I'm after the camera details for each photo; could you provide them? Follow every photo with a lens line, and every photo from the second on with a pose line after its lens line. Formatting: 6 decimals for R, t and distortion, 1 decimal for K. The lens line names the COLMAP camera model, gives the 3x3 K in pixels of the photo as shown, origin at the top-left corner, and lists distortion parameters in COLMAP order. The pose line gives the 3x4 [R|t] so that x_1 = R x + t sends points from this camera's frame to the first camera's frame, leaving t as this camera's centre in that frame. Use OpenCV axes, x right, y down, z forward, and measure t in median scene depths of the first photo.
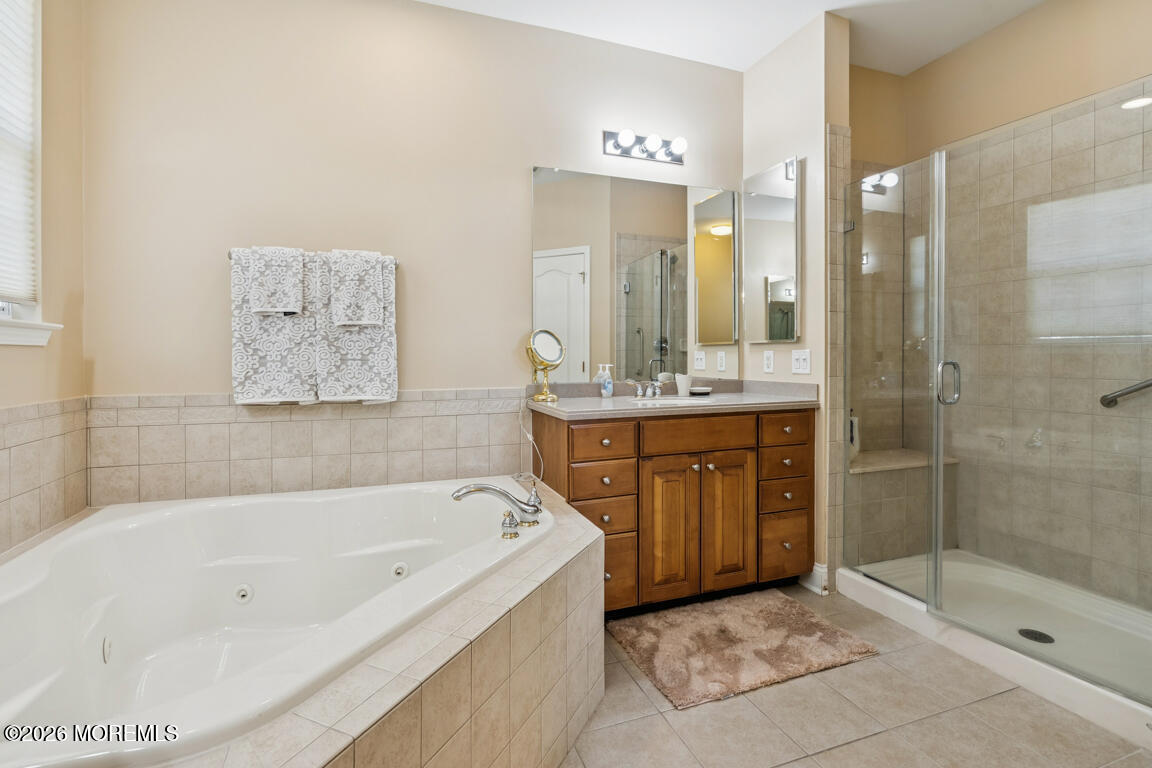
lens RADIAL K [[533.0, 0, 548.7], [0, 533.0, 362.7], [0, 0, 1]] dist [-0.006834, 0.001124]
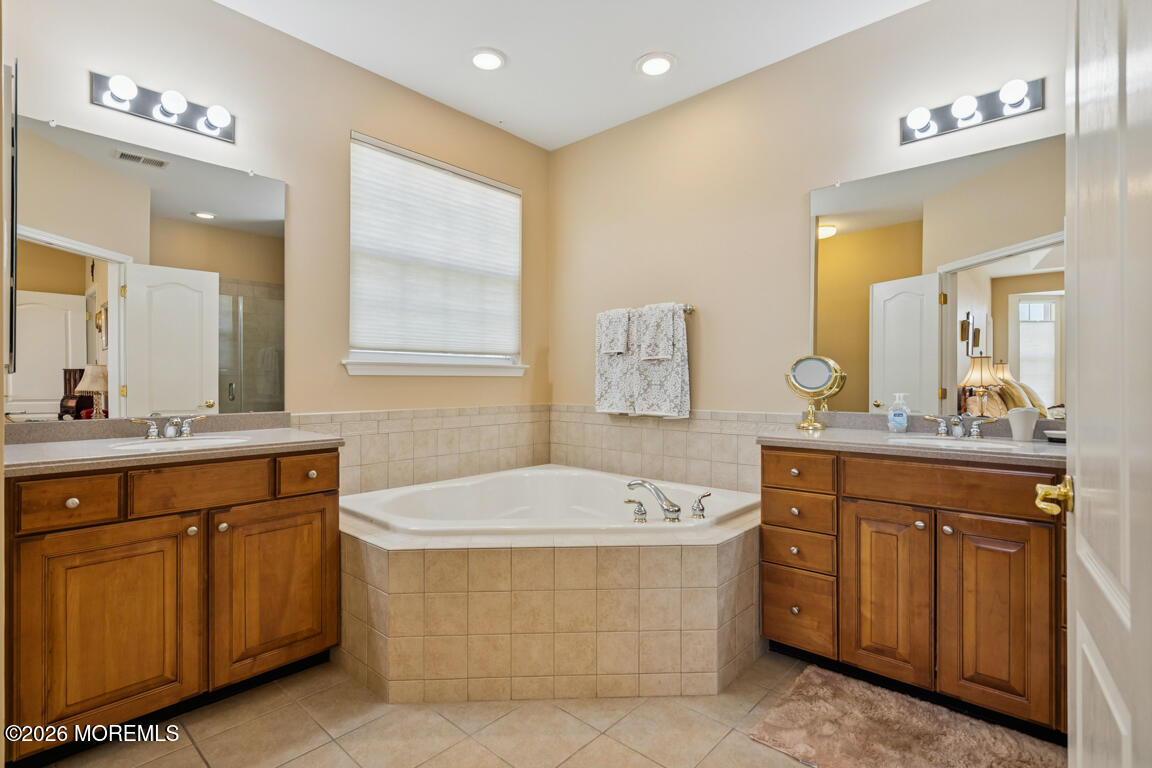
lens RADIAL K [[533.0, 0, 566.4], [0, 533.0, 381.1], [0, 0, 1]] dist [-0.006834, 0.001124]
pose [[0.475196, 0.002823, -0.879875, 0.727316], [-0.012426, 0.999917, -0.003502, -0.007825], [0.879792, 0.012597, 0.475192, 0.160938]]
